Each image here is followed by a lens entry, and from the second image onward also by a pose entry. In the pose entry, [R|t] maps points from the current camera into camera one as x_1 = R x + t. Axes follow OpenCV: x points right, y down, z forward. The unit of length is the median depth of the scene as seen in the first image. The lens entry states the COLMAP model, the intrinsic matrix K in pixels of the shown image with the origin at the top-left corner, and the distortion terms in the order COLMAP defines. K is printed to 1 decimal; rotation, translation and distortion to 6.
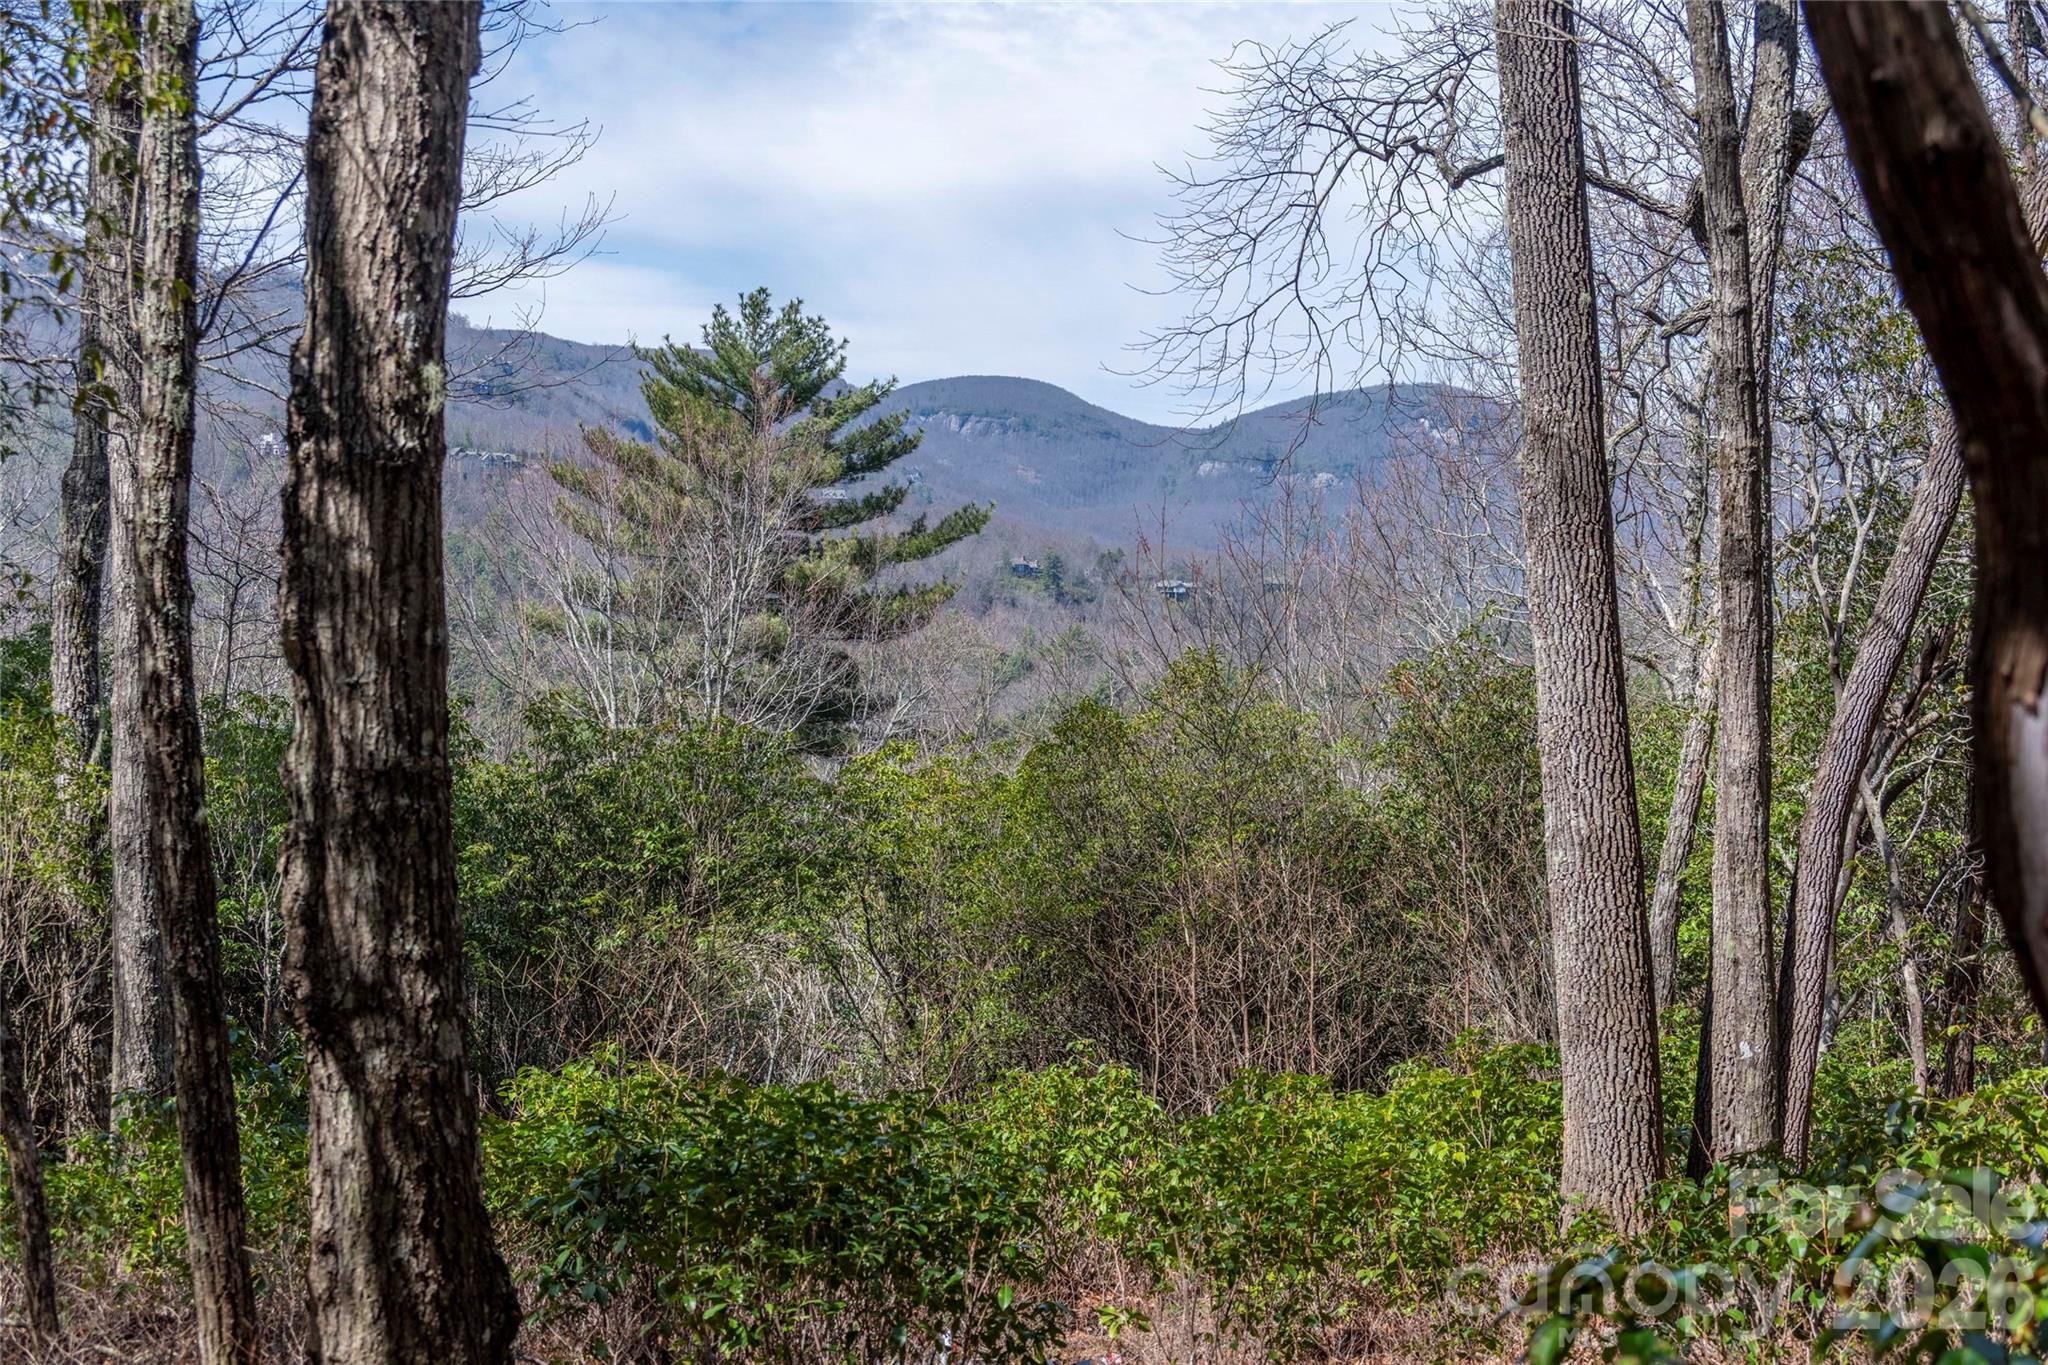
lens RADIAL K [[3014.2, 0, 1024.0], [0, 3014.2, 682.5], [0, 0, 1]] dist [-0.033544, -0.030087]
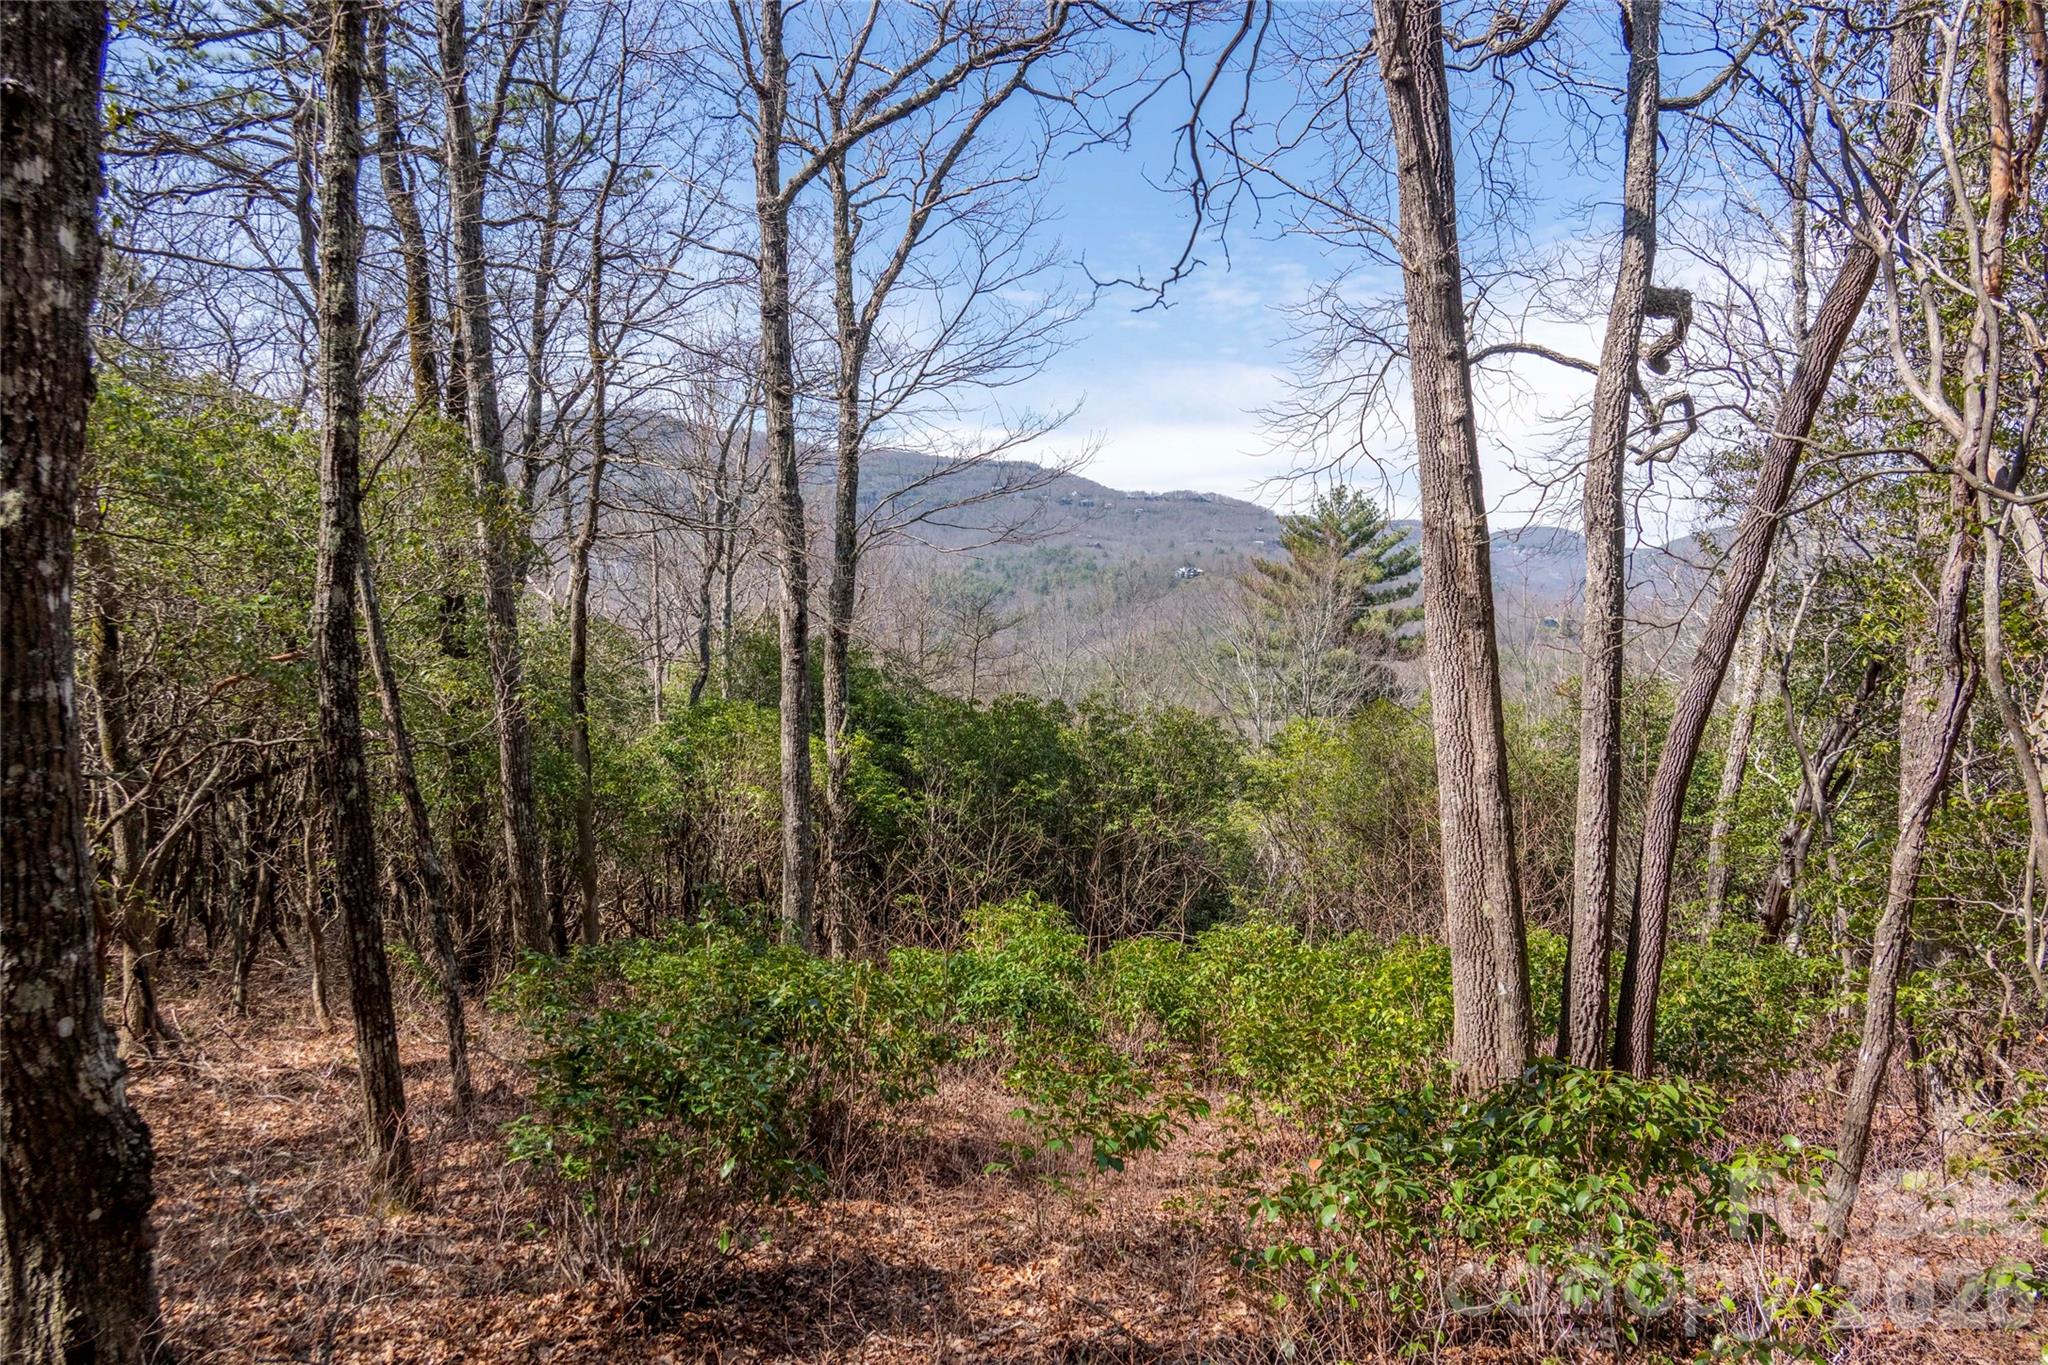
lens RADIAL K [[1375.5, 0, 1024.0], [0, 1375.5, 682.5], [0, 0, 1]] dist [0.007399, 0.001829]
pose [[0.930319, -0.004628, -0.366723, 0.168246], [0.005603, 0.999983, 0.001595, -0.008087], [0.366709, -0.003538, 0.930329, 0.231637]]
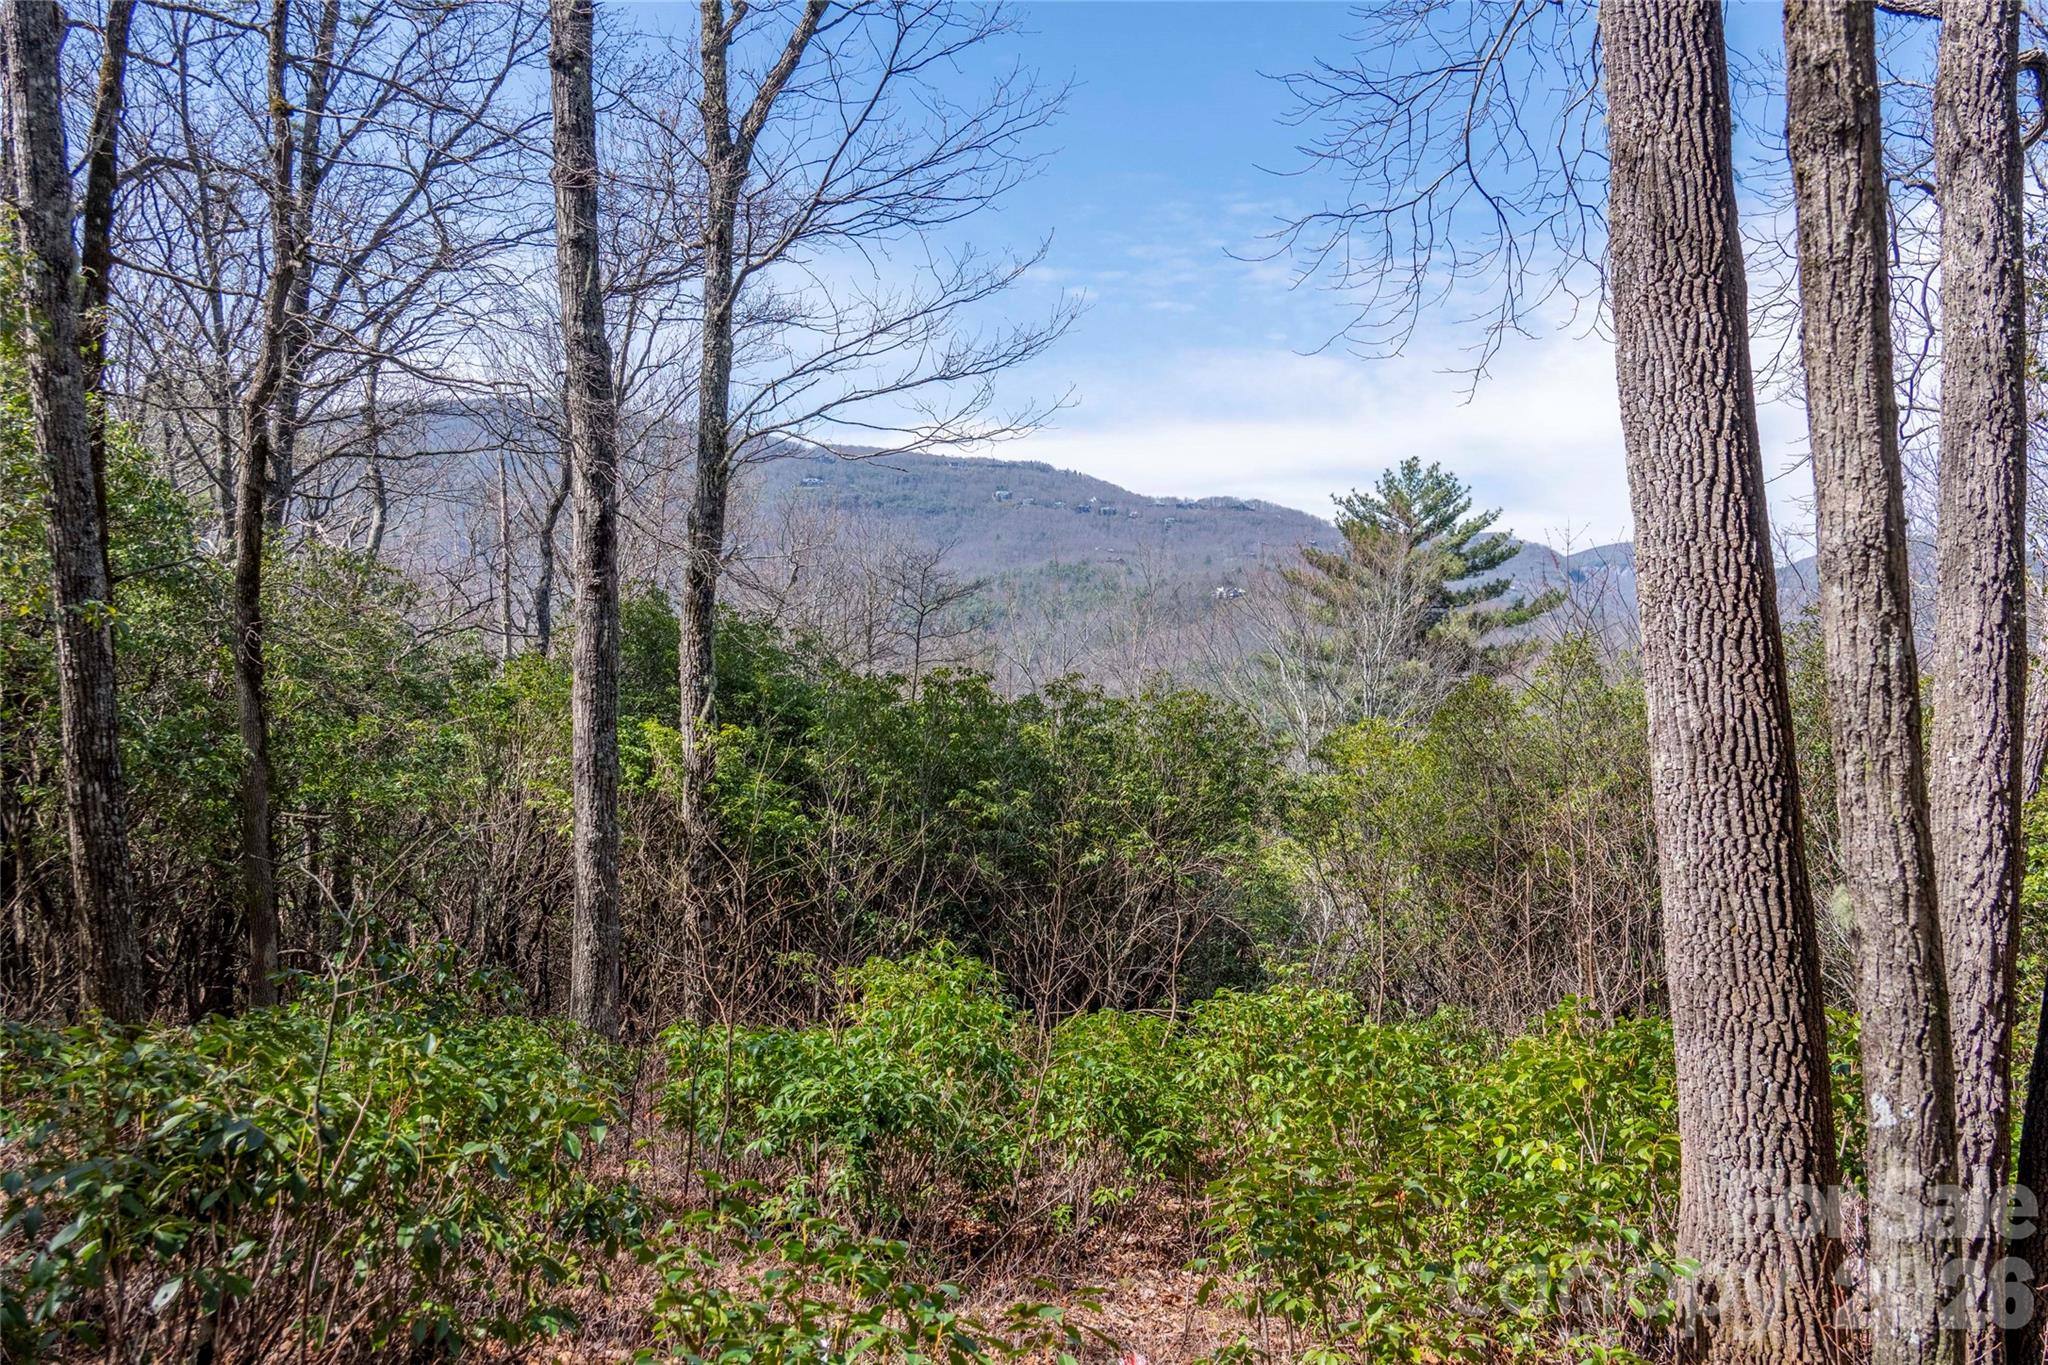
lens RADIAL K [[1614.8, 0, 1024.0], [0, 1614.8, 682.5], [0, 0, 1]] dist [0.004176, 0.004000]
pose [[0.927685, -0.008343, -0.373270, 0.131154], [-0.001240, 0.999676, -0.025426, 0.035798], [0.373361, 0.024050, 0.927374, 0.434458]]
